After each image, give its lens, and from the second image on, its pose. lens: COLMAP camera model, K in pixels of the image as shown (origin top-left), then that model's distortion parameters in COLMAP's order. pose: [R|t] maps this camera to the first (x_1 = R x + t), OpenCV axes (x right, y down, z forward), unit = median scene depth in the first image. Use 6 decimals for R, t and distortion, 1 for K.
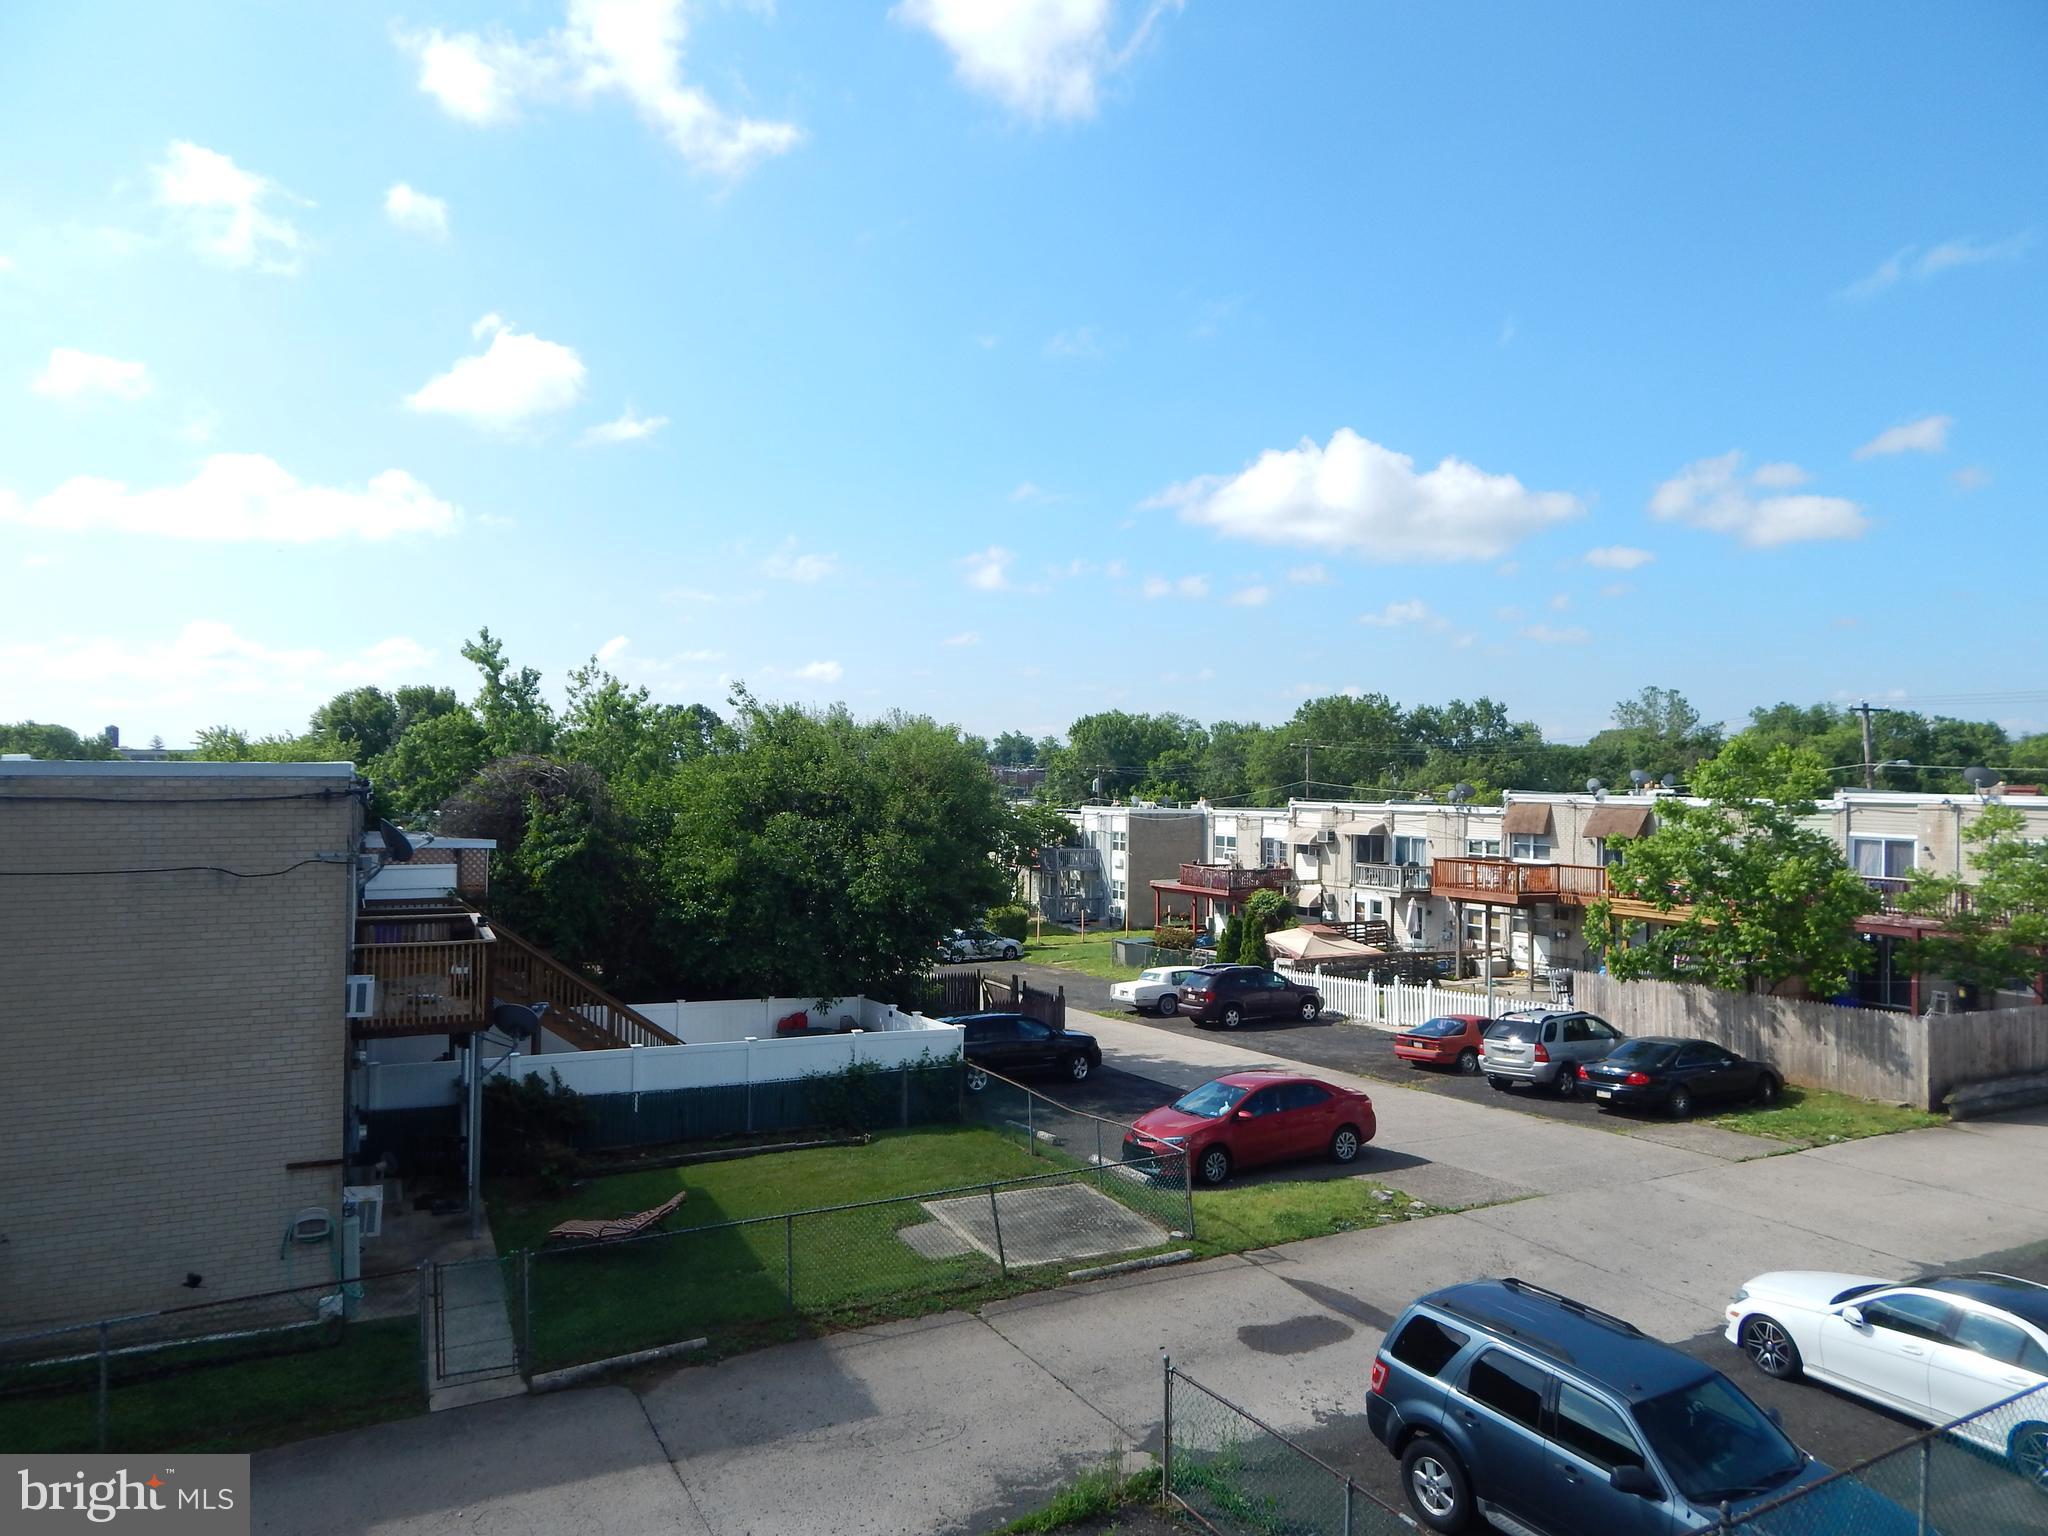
lens RADIAL K [[1348.7, 0, 1022.0], [0, 1348.7, 761.6], [0, 0, 1]] dist [-0.004946, -0.005834]
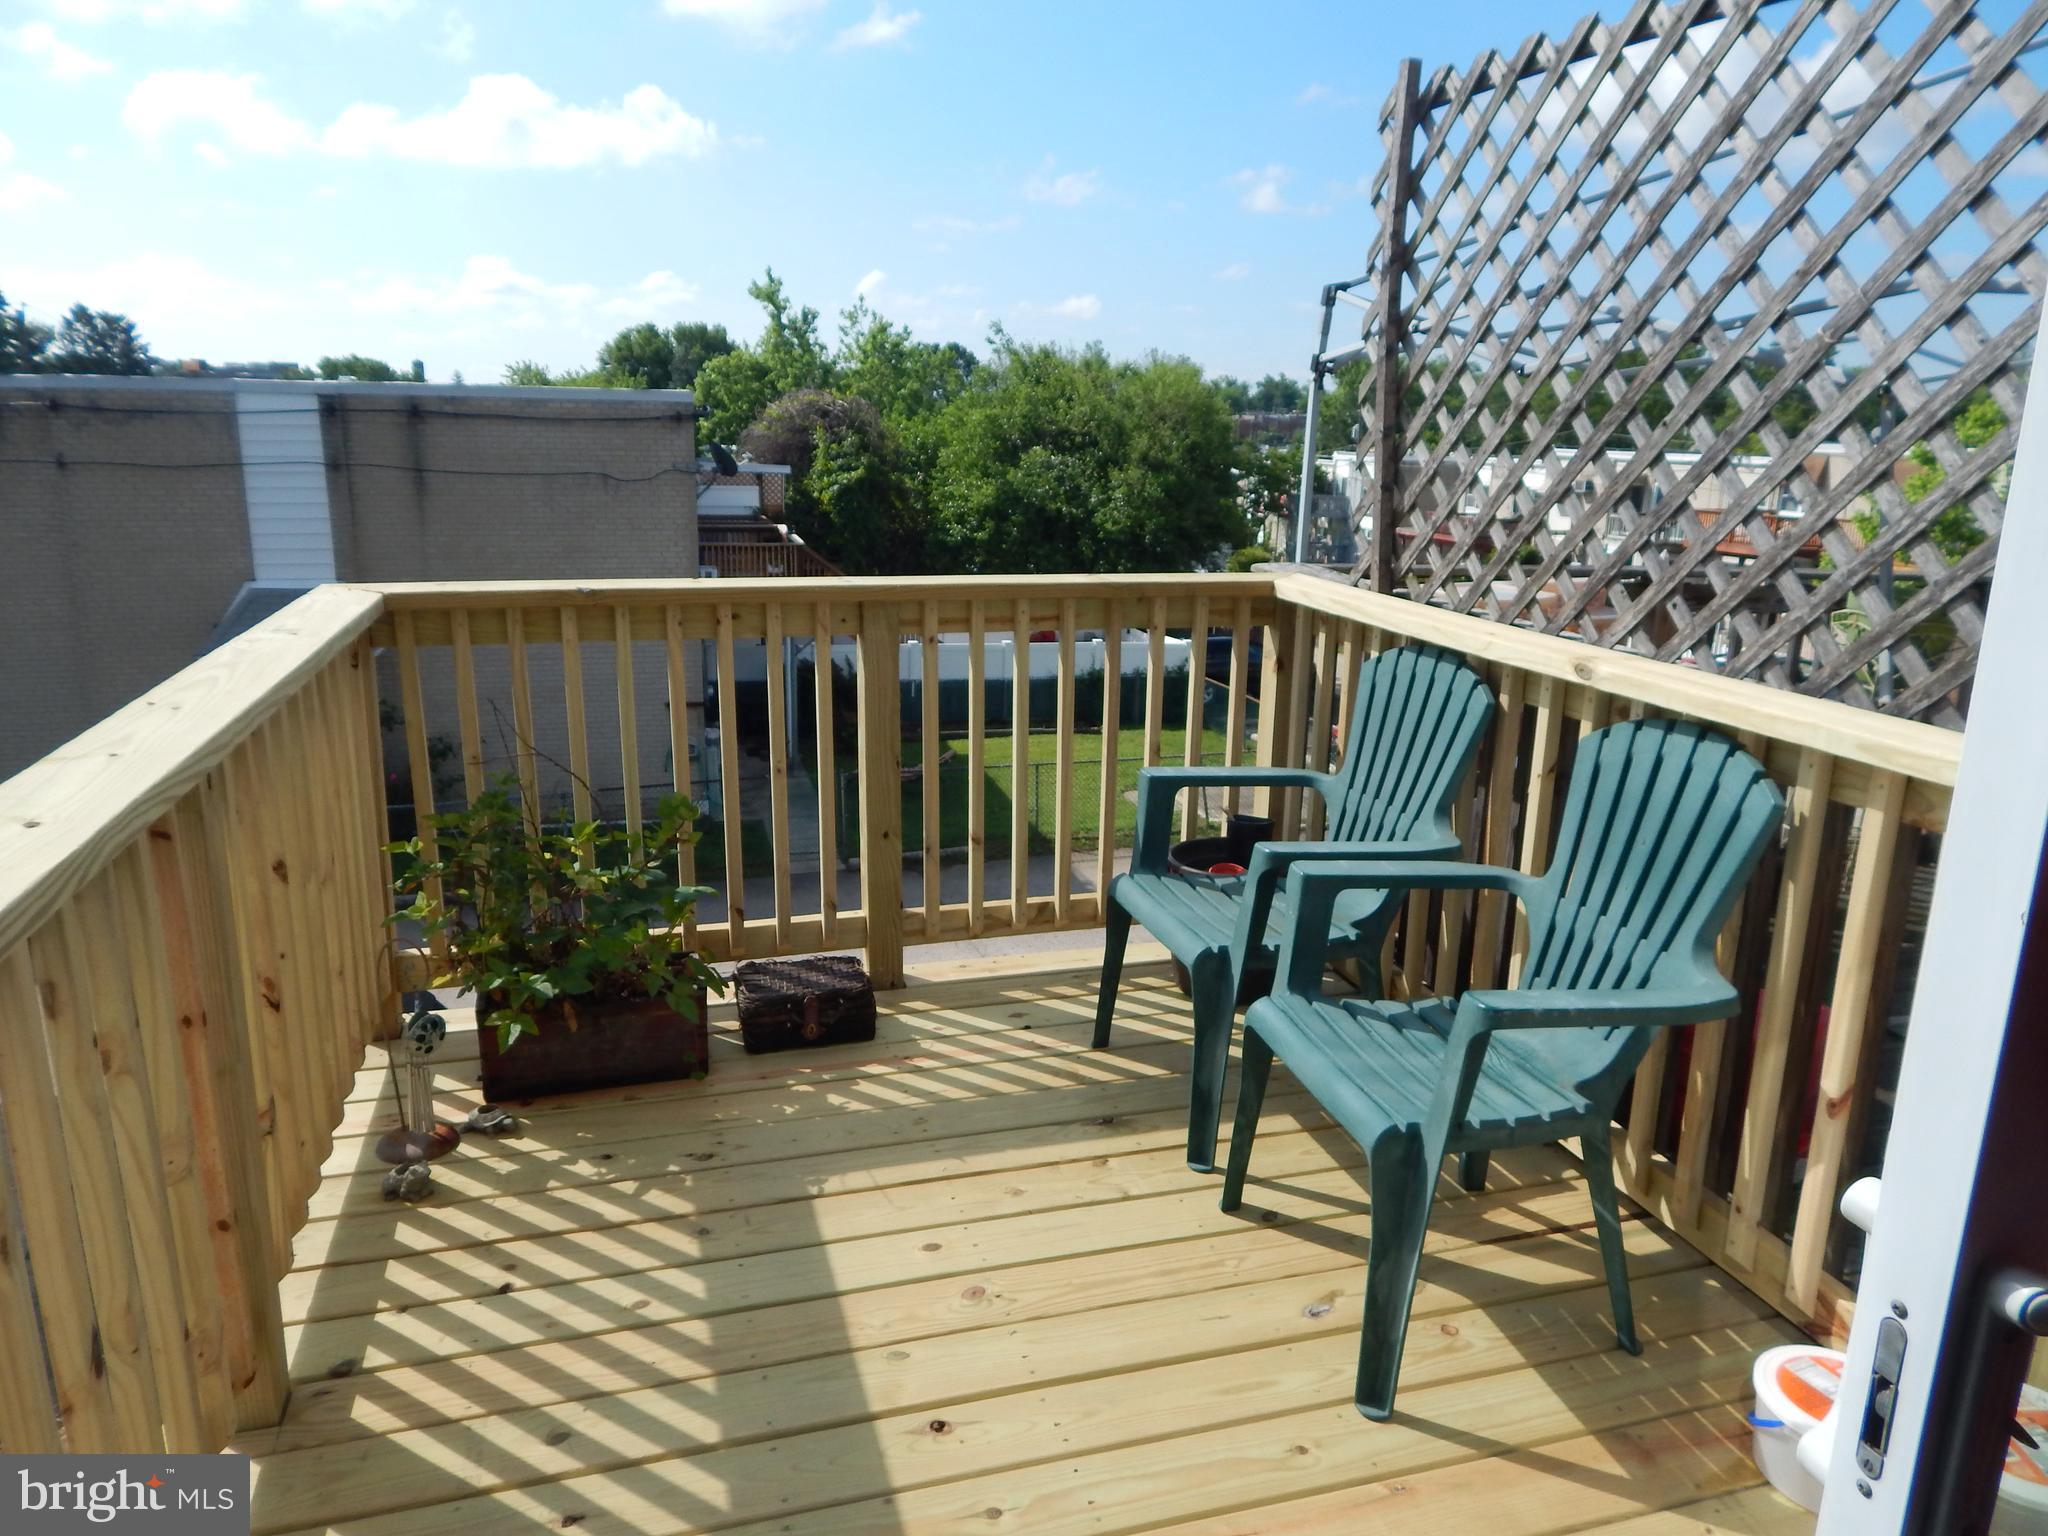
lens RADIAL K [[1374.7, 0, 1038.7], [0, 1374.7, 764.9], [0, 0, 1]] dist [0.013994, 0.000117]
pose [[0.984573, 0.055185, -0.166043, 0.021458], [-0.011651, 0.967532, 0.252480, 0.004763], [0.174586, -0.246651, 0.953249, -0.114174]]
